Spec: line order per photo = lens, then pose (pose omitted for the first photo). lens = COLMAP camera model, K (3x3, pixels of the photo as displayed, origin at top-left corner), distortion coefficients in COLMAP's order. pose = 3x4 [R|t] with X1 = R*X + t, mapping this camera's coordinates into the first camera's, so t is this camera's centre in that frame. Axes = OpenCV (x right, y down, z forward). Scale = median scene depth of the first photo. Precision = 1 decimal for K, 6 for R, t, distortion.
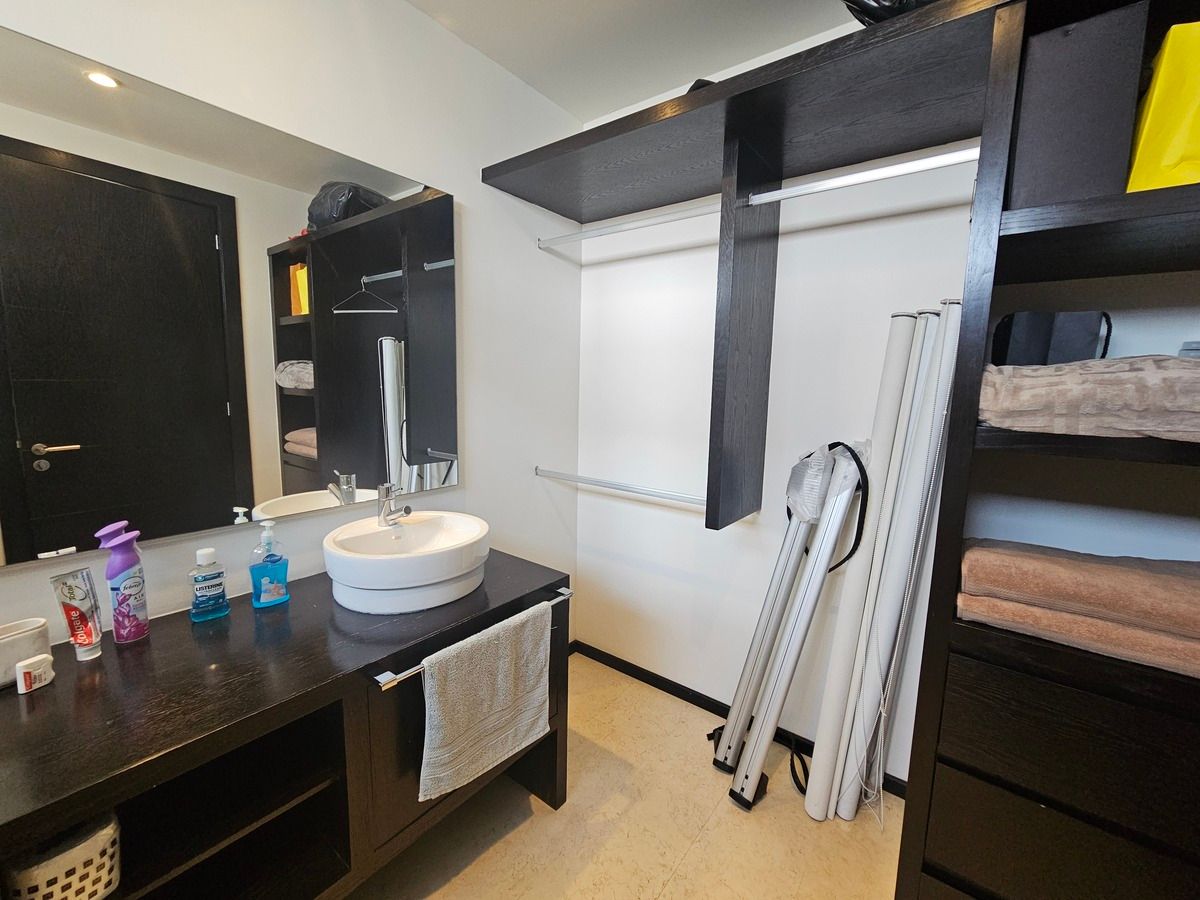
lens RADIAL K [[490.9, 0, 598.8], [0, 490.9, 449.4], [0, 0, 1]] dist [-0.001164, 0.000045]
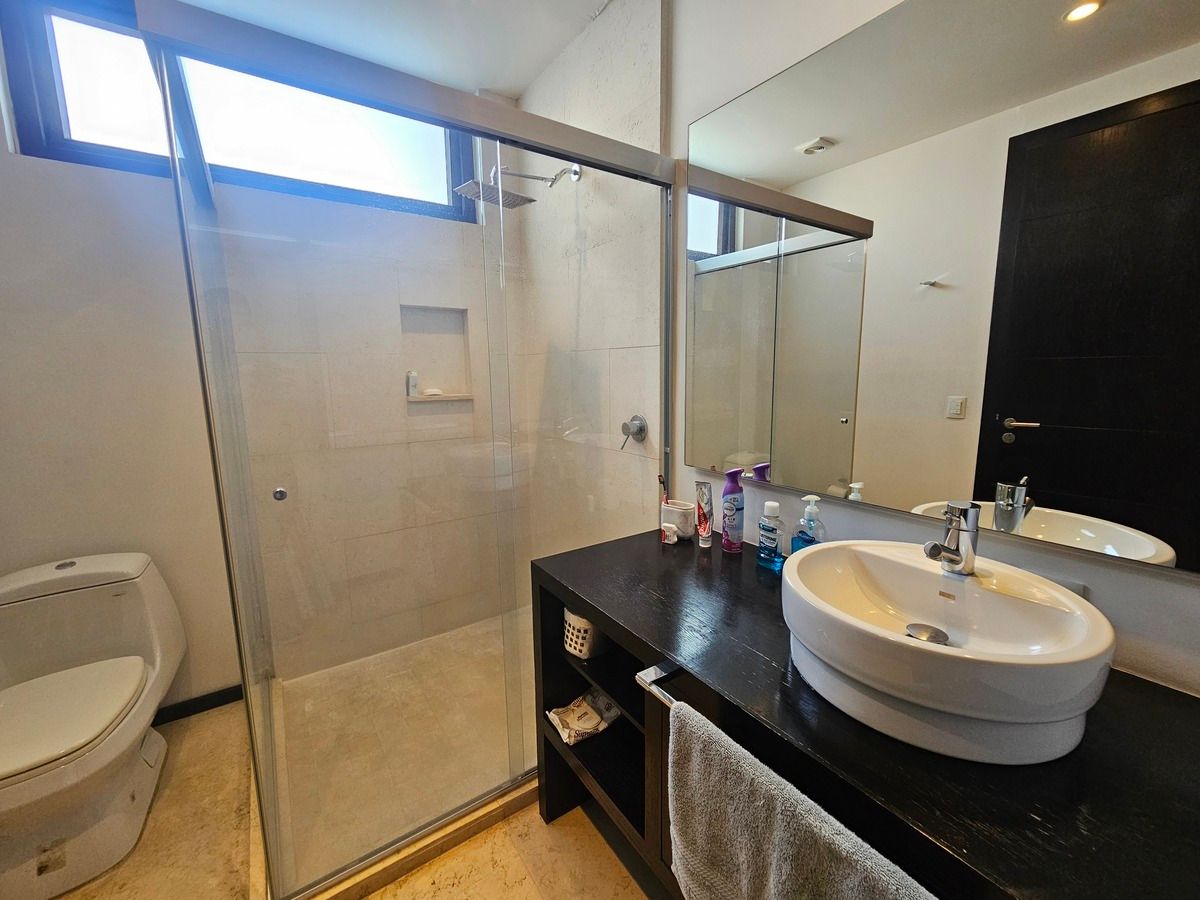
lens RADIAL K [[490.9, 0, 603.8], [0, 490.9, 444.2], [0, 0, 1]] dist [-0.001164, 0.000045]
pose [[-0.314696, 0.116158, -0.942058, 0.320179], [-0.118415, 0.979926, 0.160385, -0.047897], [0.941777, 0.162027, -0.294624, 1.069711]]
